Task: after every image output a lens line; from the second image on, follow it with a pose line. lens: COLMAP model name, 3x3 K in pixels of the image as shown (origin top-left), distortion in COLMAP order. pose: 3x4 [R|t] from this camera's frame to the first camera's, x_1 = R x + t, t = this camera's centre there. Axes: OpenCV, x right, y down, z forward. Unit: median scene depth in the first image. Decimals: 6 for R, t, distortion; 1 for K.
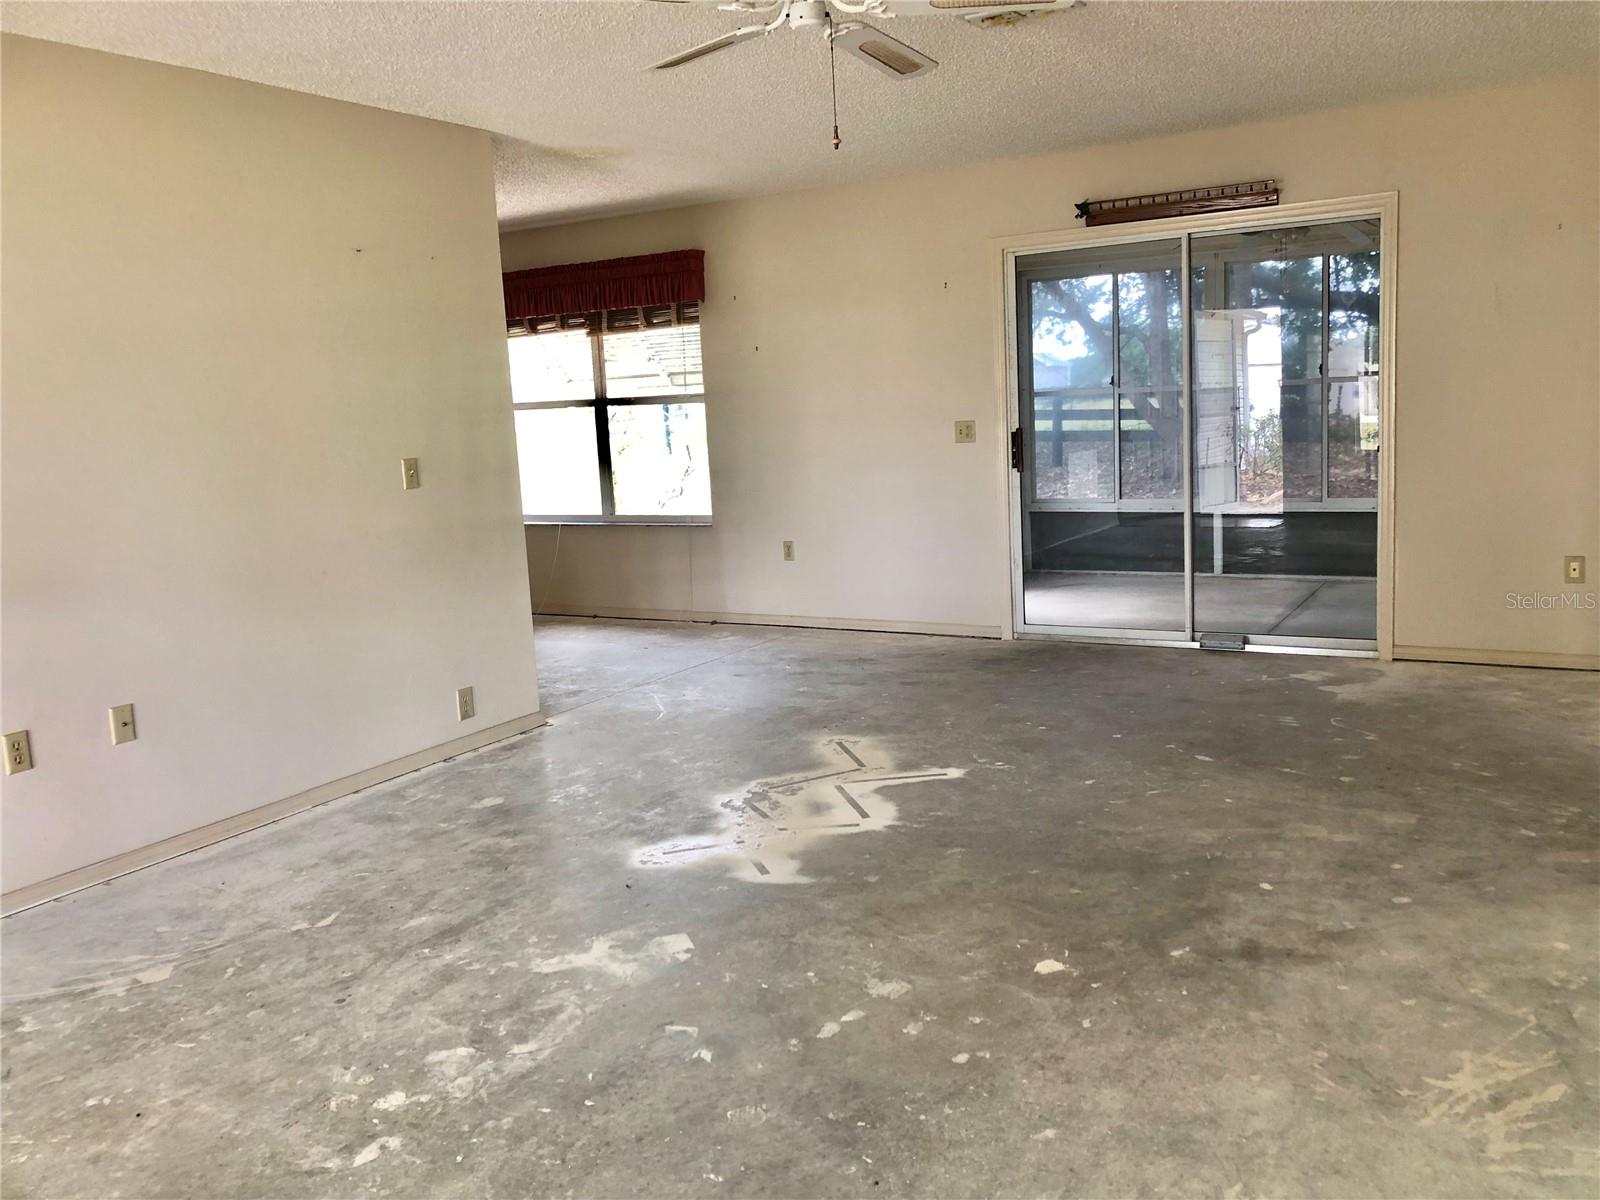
lens RADIAL K [[1312.9, 0, 787.7], [0, 1312.9, 588.7], [0, 0, 1]] dist [0.055496, -0.071059]
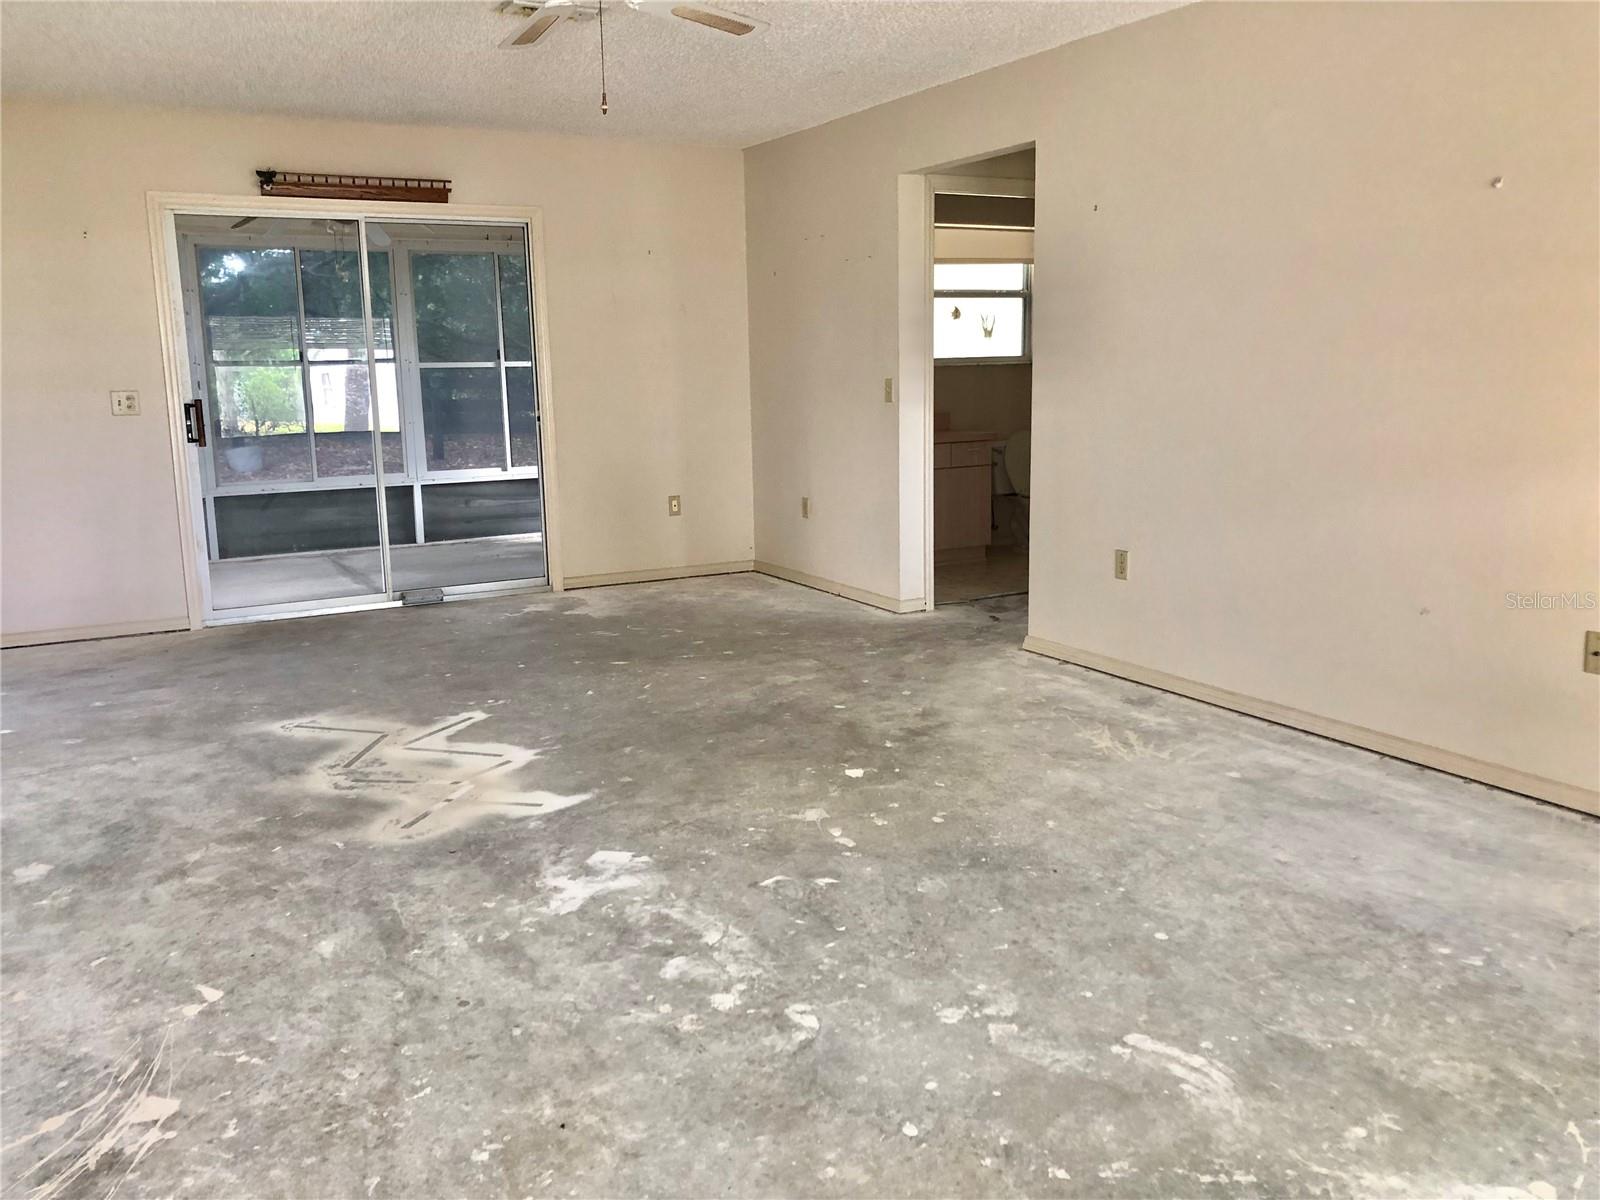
lens RADIAL K [[1312.9, 0, 799.9], [0, 1312.9, 596.5], [0, 0, 1]] dist [0.055496, -0.071059]
pose [[0.508888, -0.114972, 0.853120, -0.872668], [0.120862, 0.990767, 0.061427, 0.018968], [-0.852306, 0.071850, 0.518085, 0.320105]]
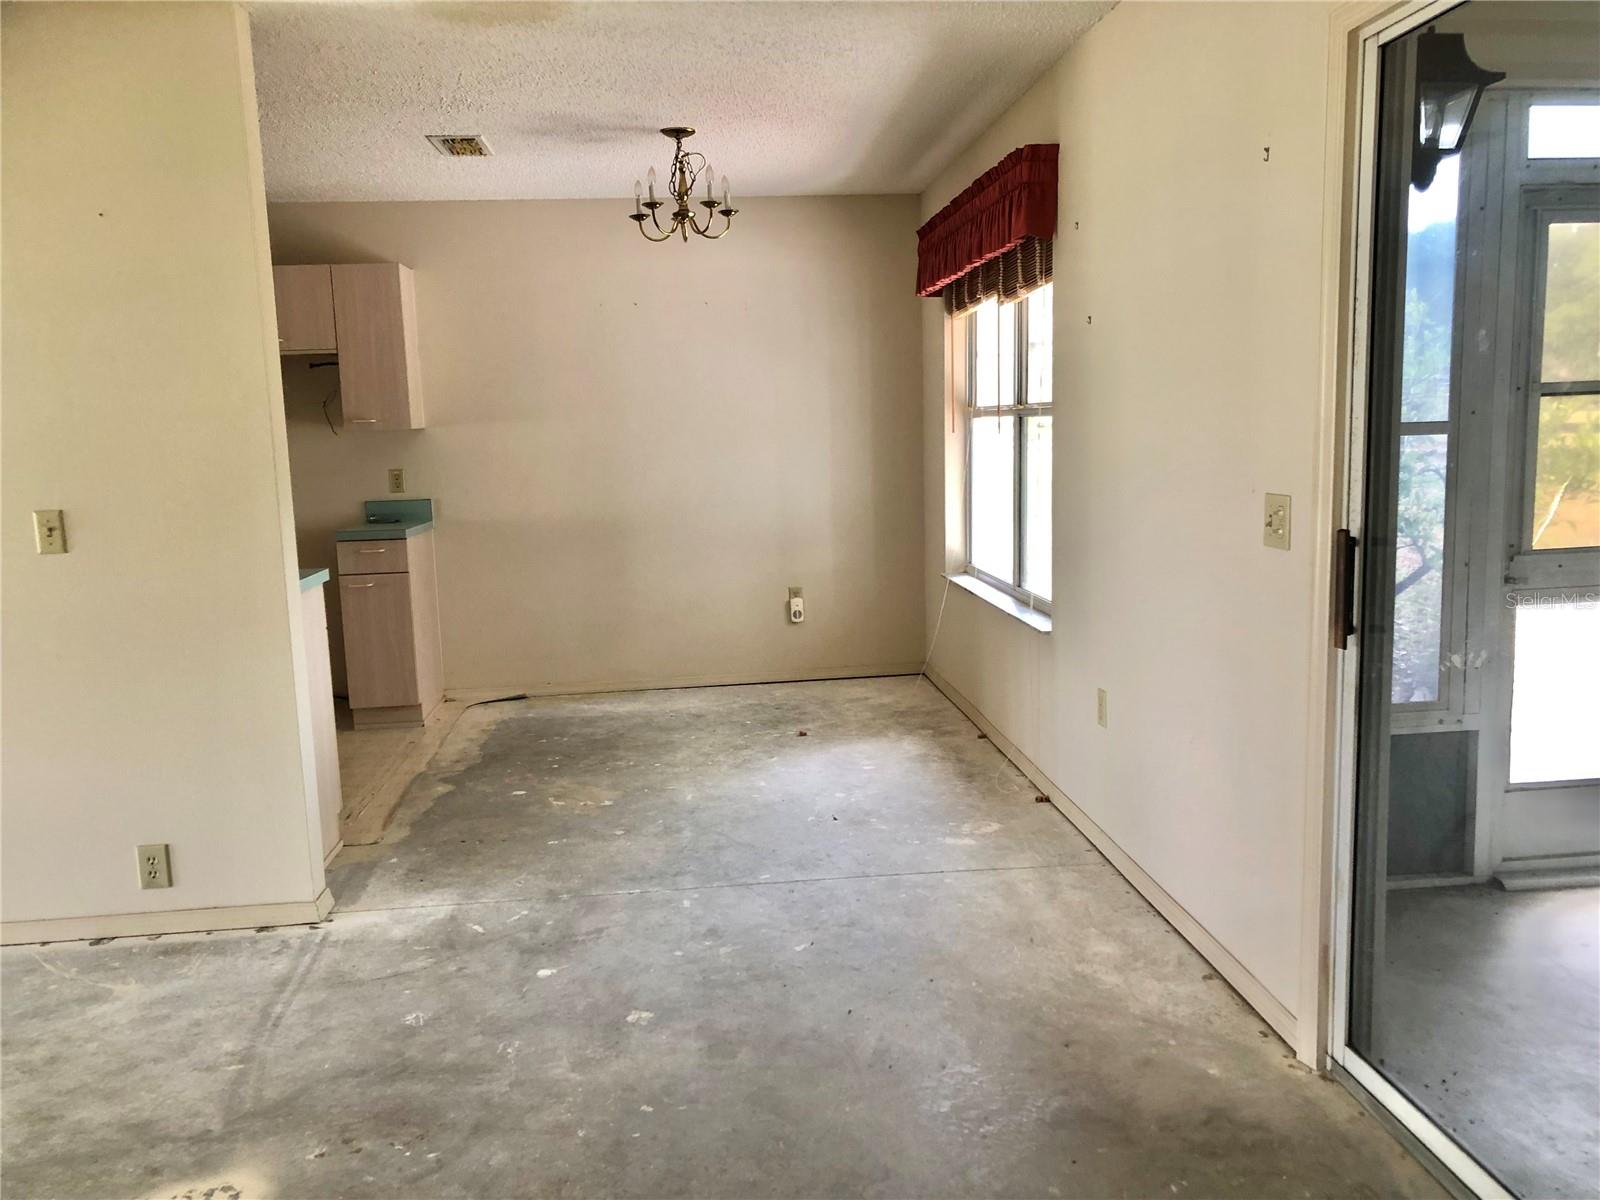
lens RADIAL K [[1312.9, 0, 798.0], [0, 1312.9, 598.5], [0, 0, 1]] dist [0.055496, -0.071059]
pose [[0.607956, 0.143326, -0.780927, 0.768085], [-0.116192, 0.989043, 0.091067, -0.245362], [0.785423, 0.035373, 0.617948, 1.335140]]
